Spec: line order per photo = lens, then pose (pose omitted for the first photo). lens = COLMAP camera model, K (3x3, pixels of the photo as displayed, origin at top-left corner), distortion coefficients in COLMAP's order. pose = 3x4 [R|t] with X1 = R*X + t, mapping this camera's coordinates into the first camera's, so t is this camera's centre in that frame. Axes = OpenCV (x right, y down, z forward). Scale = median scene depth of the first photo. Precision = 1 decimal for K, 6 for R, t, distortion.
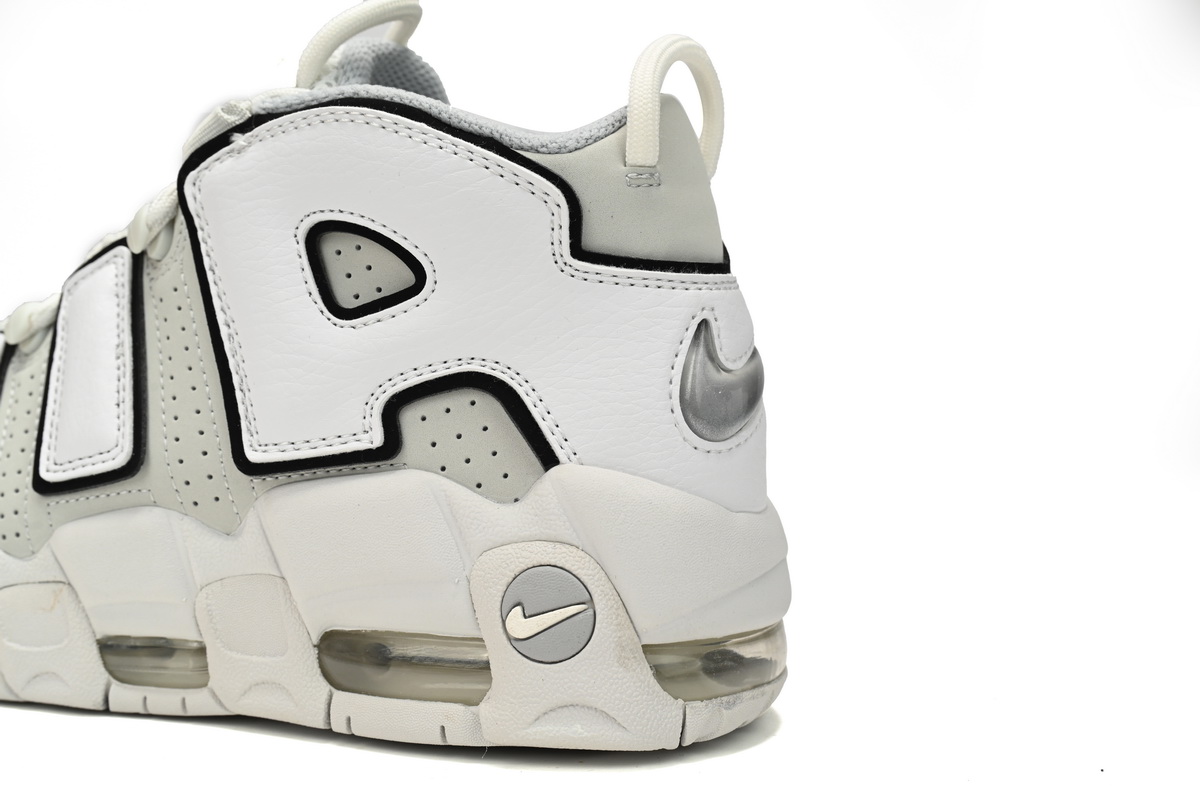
lens RADIAL K [[1550.4, 0, 599.0], [0, 1550.4, 394.8], [0, 0, 1]] dist [0.001173, 0.000000]
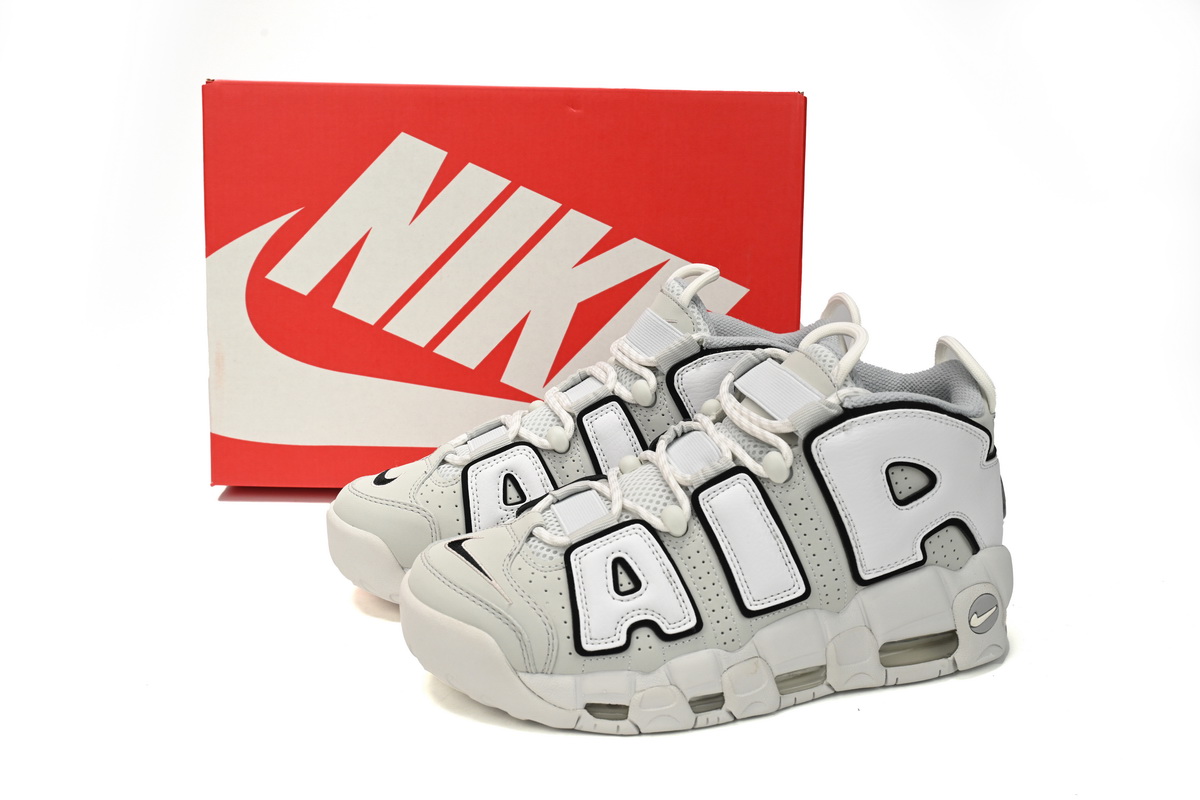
lens RADIAL K [[1204.0, 0, 598.7], [0, 1204.0, 399.2], [0, 0, 1]] dist [-0.014476, 0.000000]
pose [[0.756440, -0.186874, 0.626798, -1.448237], [0.019209, 0.964249, 0.264300, -0.617518], [-0.653781, -0.187887, 0.732987, 0.105212]]
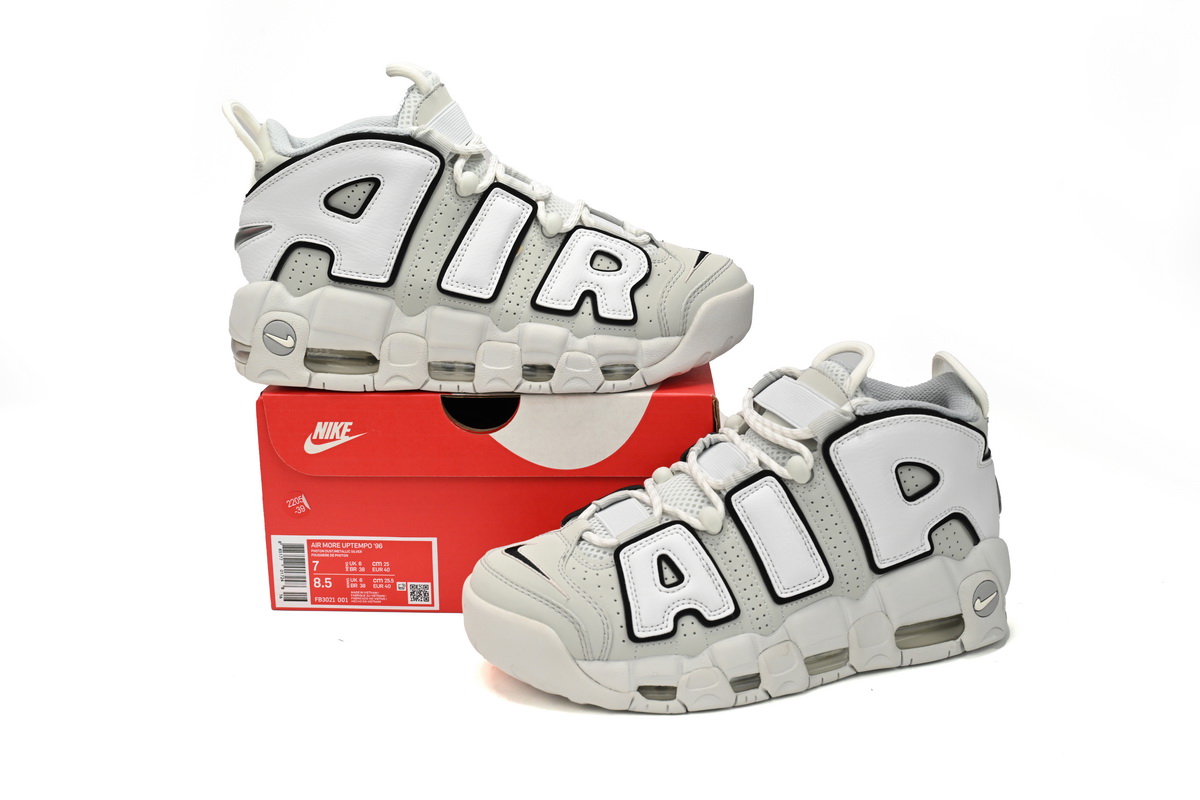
lens RADIAL K [[1307.4, 0, 601.1], [0, 1307.4, 393.1], [0, 0, 1]] dist [-0.026683, 0.000000]
pose [[0.727130, -0.181364, 0.662109, -1.765394], [0.039433, 0.973913, 0.223468, -0.661925], [-0.685366, -0.136382, 0.715313, -0.068804]]
